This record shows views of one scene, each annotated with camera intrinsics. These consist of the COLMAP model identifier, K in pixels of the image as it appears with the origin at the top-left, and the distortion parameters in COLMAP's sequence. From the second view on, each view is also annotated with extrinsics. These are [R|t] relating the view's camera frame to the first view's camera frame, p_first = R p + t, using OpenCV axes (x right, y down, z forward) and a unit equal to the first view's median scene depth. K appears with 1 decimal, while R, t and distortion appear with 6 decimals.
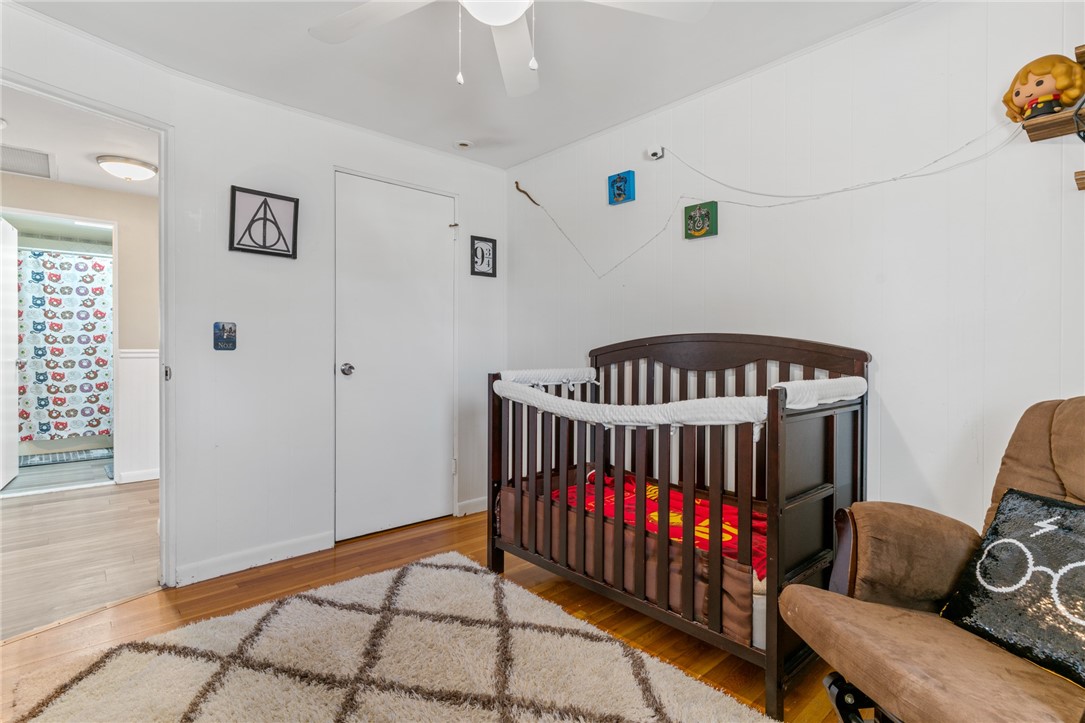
lens RADIAL K [[540.3, 0, 538.0], [0, 540.3, 333.3], [0, 0, 1]] dist [0.001933, 0.001118]
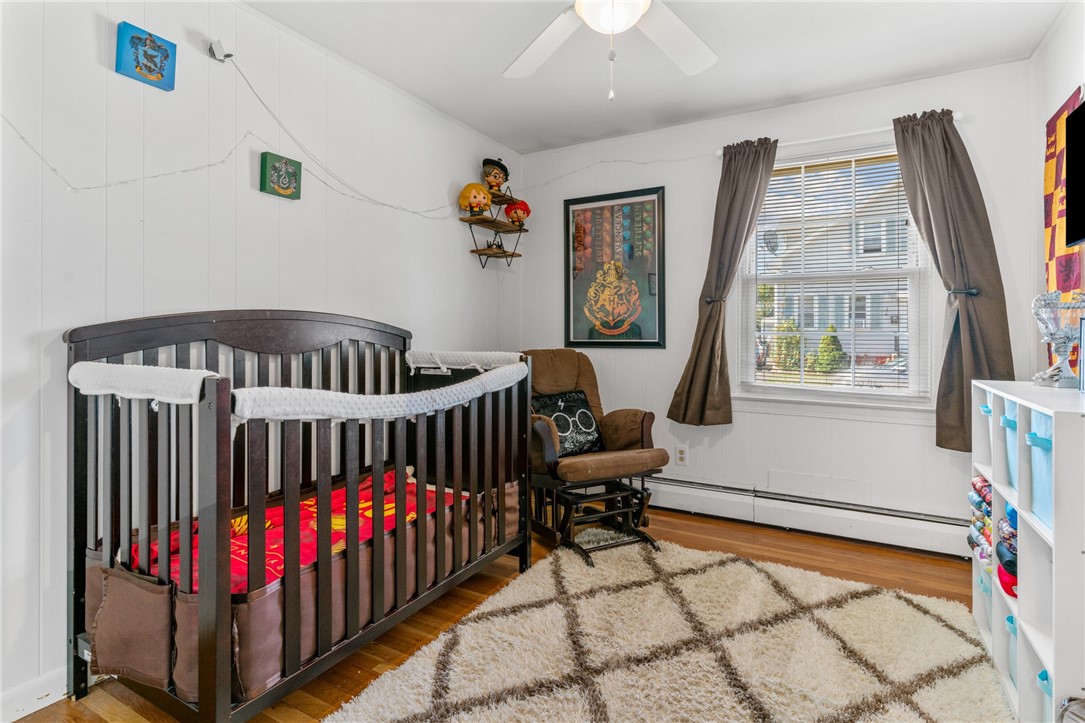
lens RADIAL K [[540.3, 0, 538.0], [0, 540.3, 333.3], [0, 0, 1]] dist [0.001933, 0.001118]
pose [[-0.295900, 0.009494, 0.955172, -0.678993], [-0.021661, 0.999627, -0.016646, 0.044695], [-0.954973, -0.025615, -0.295584, 0.947969]]
